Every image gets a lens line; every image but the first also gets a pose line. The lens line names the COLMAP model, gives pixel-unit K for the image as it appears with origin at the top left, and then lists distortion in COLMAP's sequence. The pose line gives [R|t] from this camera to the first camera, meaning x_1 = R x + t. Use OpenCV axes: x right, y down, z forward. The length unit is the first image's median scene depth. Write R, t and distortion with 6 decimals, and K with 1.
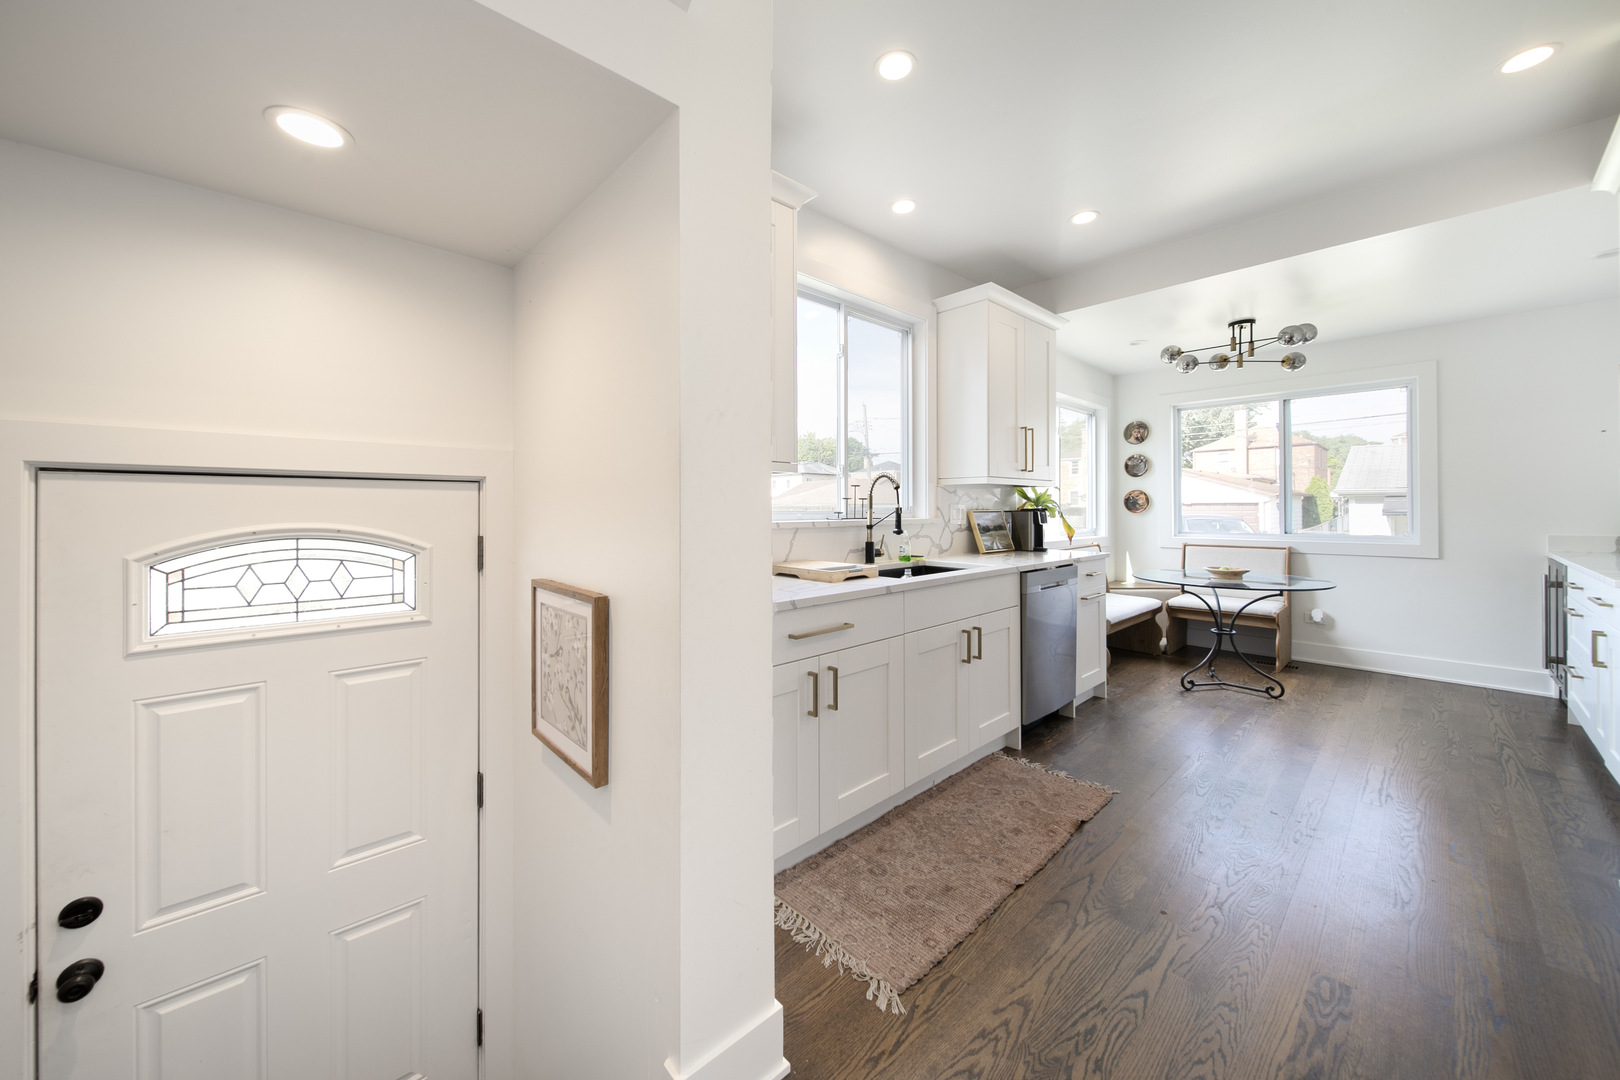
lens RADIAL K [[578.9, 0, 803.9], [0, 578.9, 505.6], [0, 0, 1]] dist [0.000595, -0.001779]
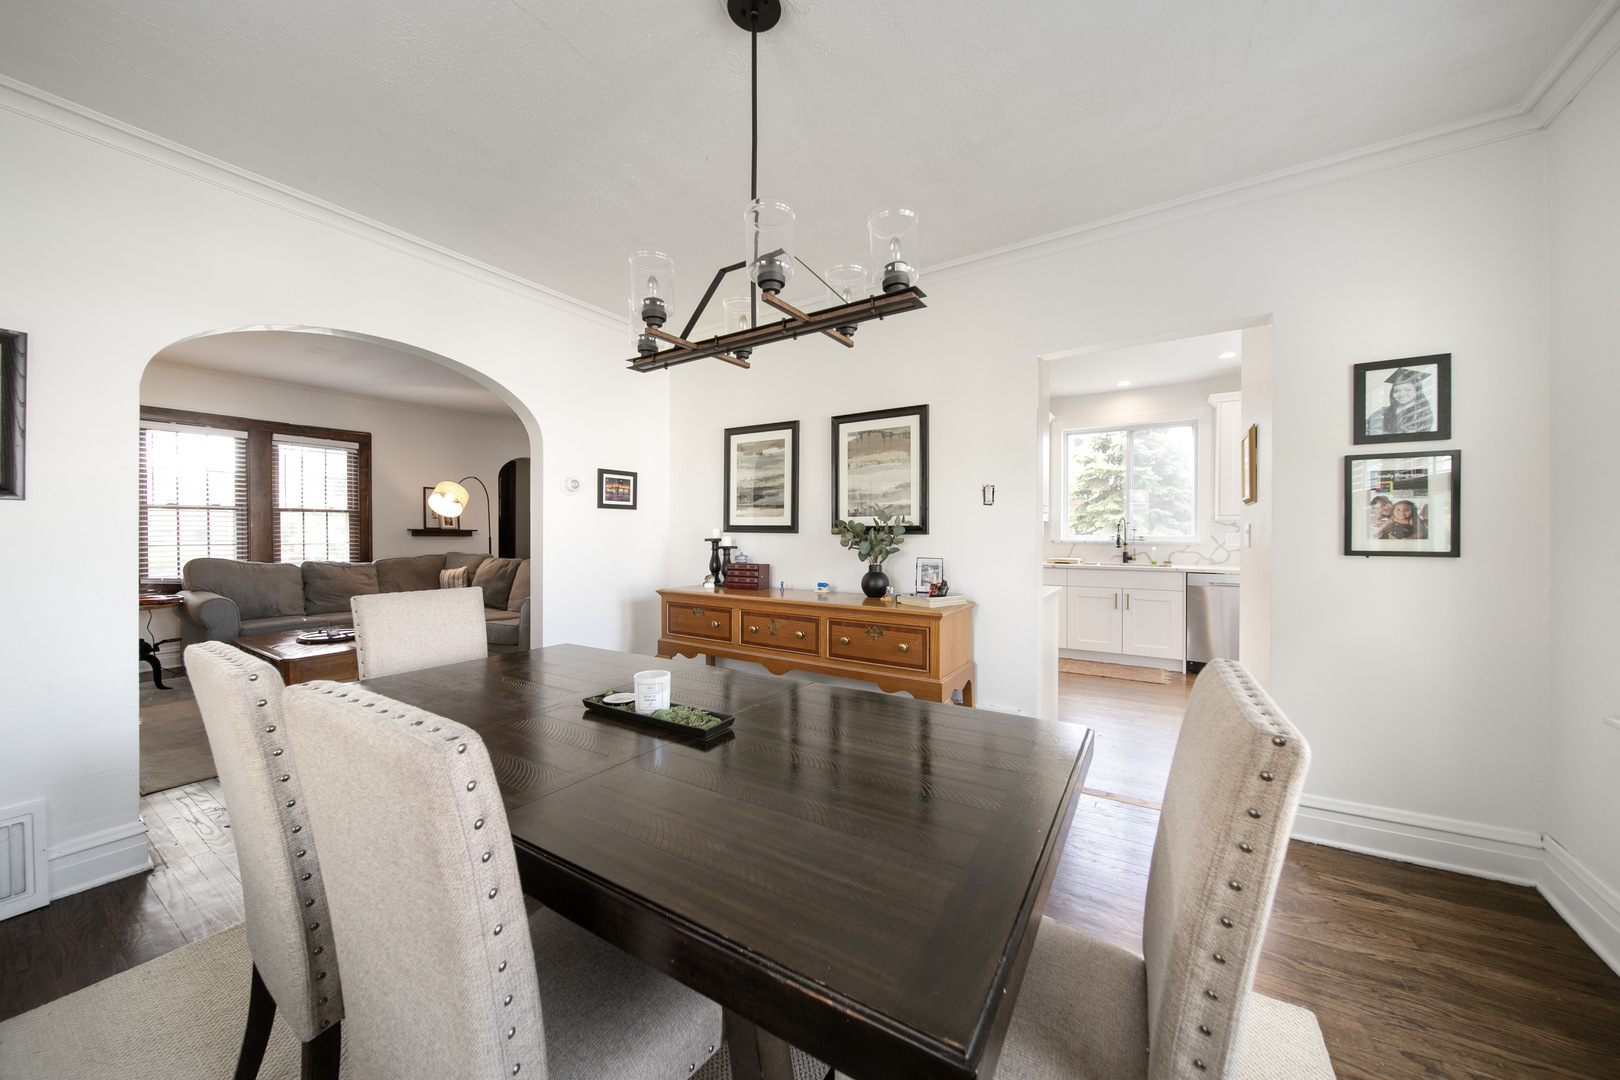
lens RADIAL K [[577.4, 0, 807.3], [0, 577.4, 540.0], [0, 0, 1]] dist [0.000365, -0.000016]
pose [[0.257961, 0.015615, -0.966029, 2.198177], [0.002577, 0.999855, 0.016850, -0.016807], [0.966152, -0.006836, 0.257883, -0.673255]]
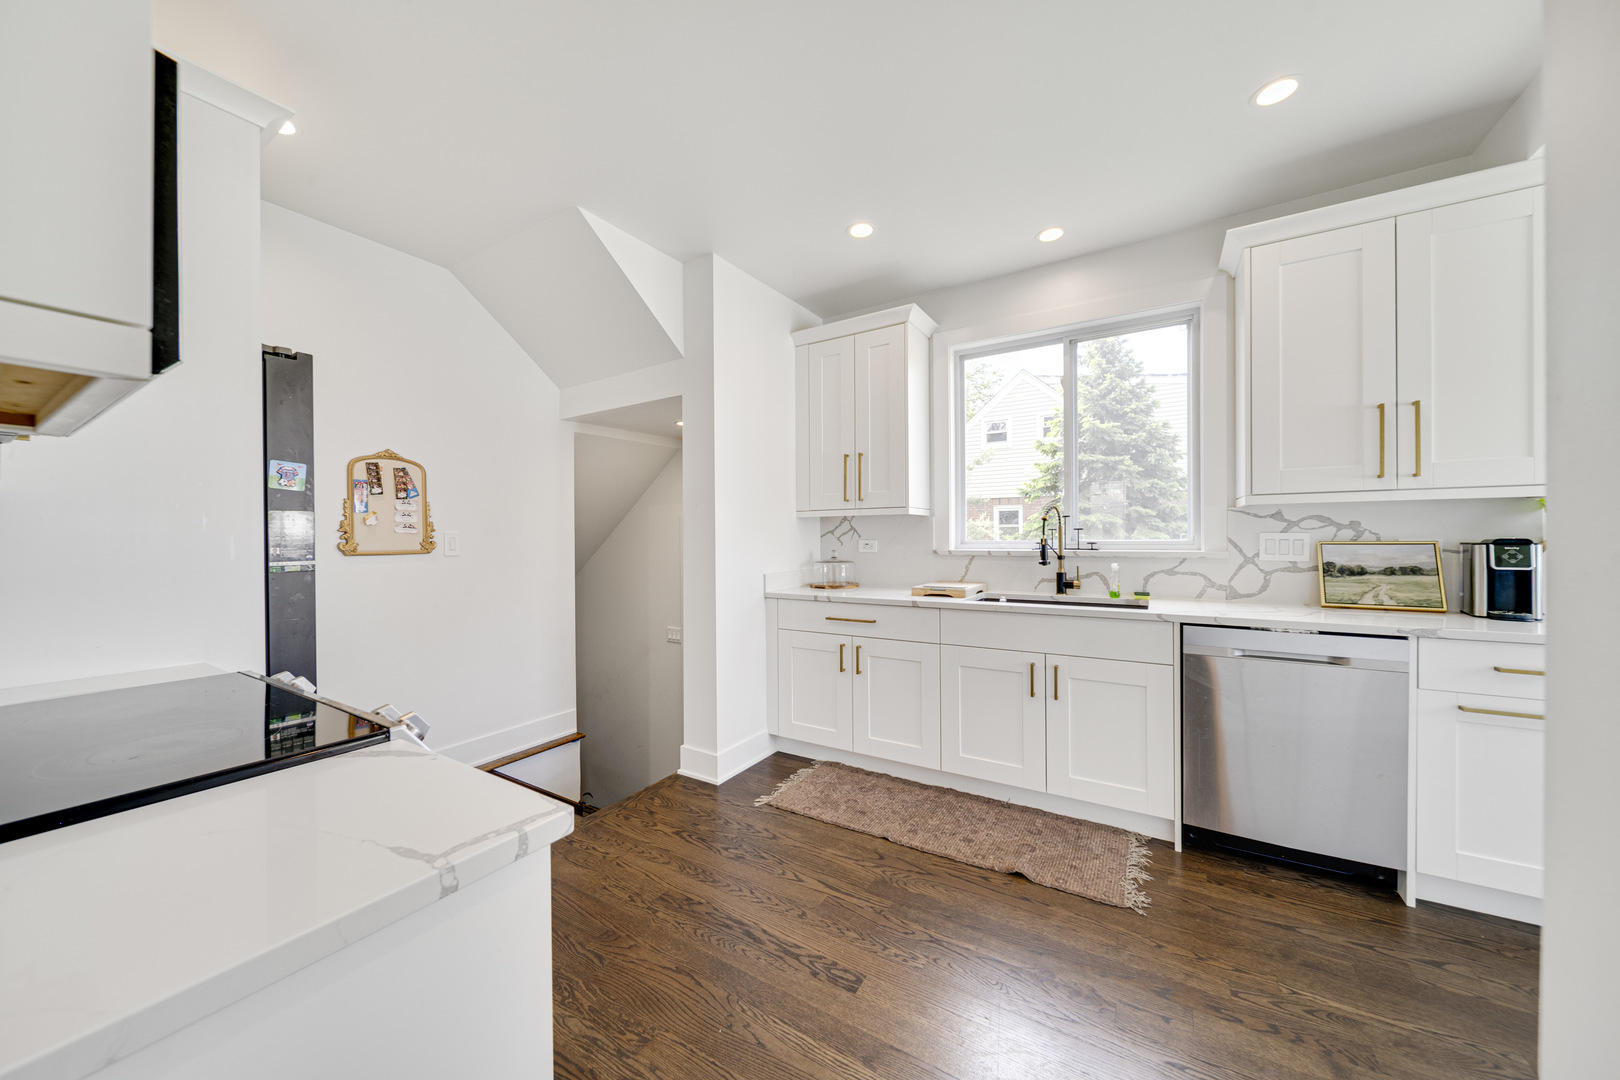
lens RADIAL K [[565.8, 0, 805.2], [0, 565.8, 545.3], [0, 0, 1]] dist [0.000051, -0.002215]
pose [[0.263489, 0.012373, -0.964583, 1.214816], [0.009810, 0.999832, 0.015505, -0.005129], [0.964613, -0.013548, 0.263323, 0.410375]]
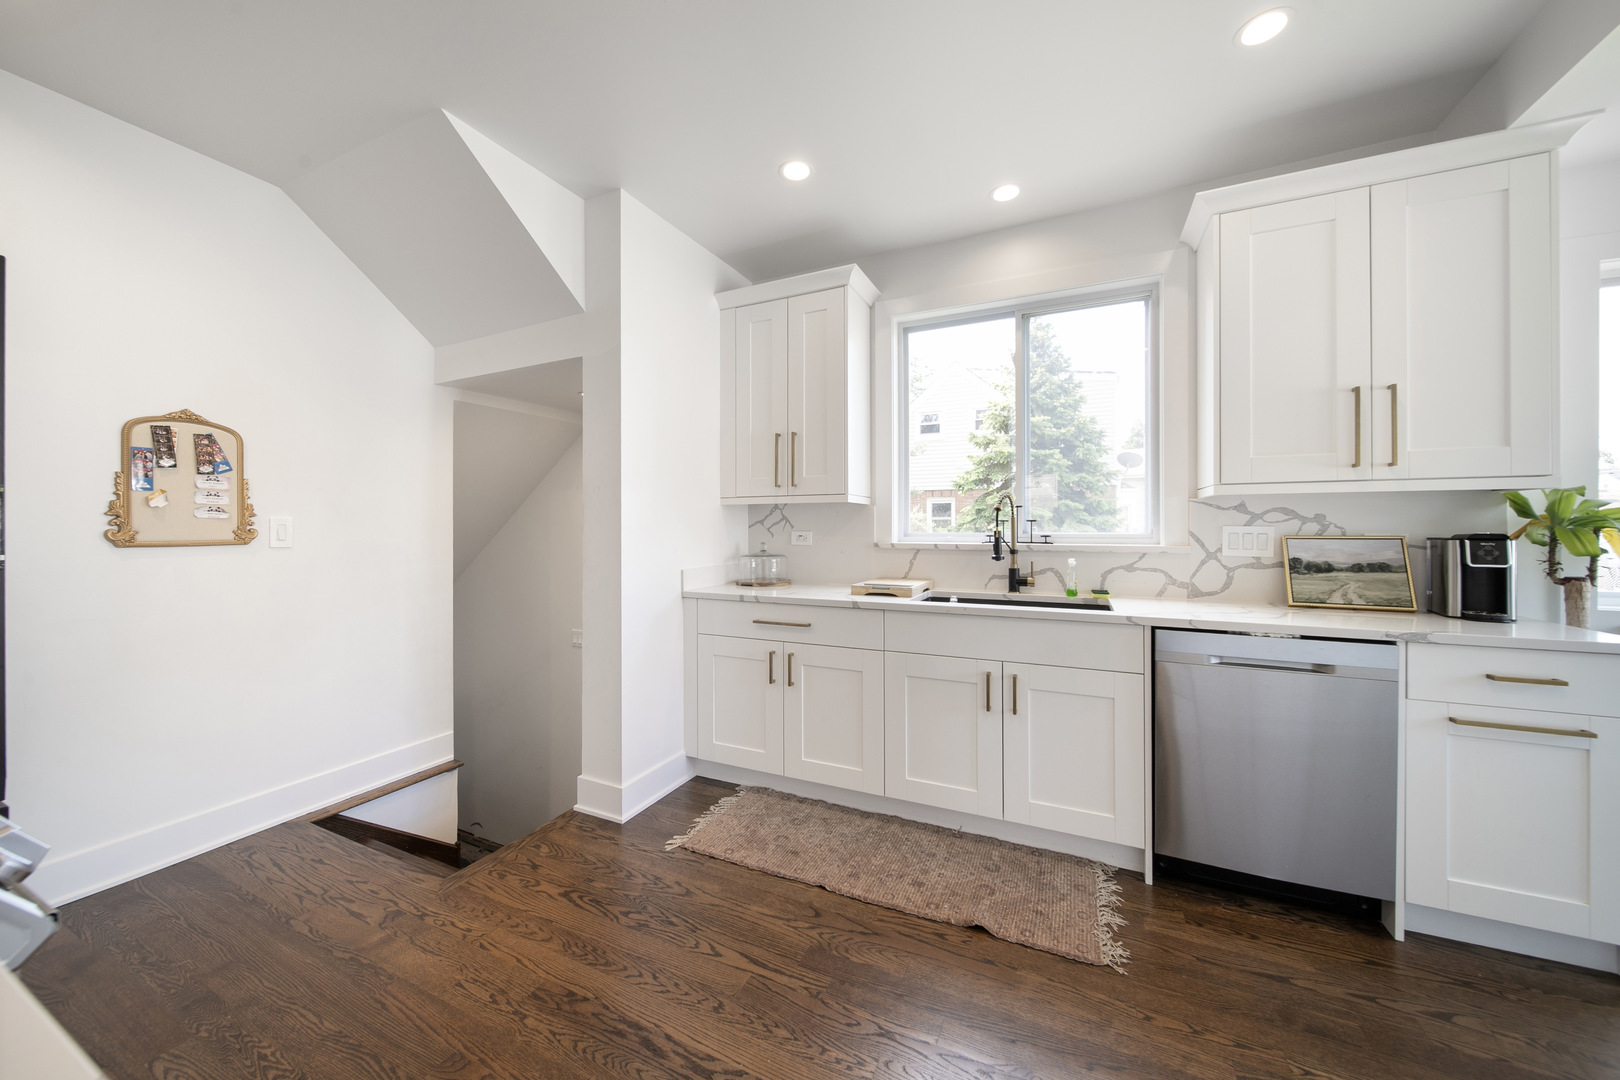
lens RADIAL K [[577.9, 0, 799.2], [0, 577.9, 531.1], [0, 0, 1]] dist [-0.002340, -0.000299]
pose [[0.367495, 0.004558, -0.930014, 1.075194], [0.002623, 0.999979, 0.005938, -0.002720], [0.930022, -0.004622, 0.367475, 0.460204]]
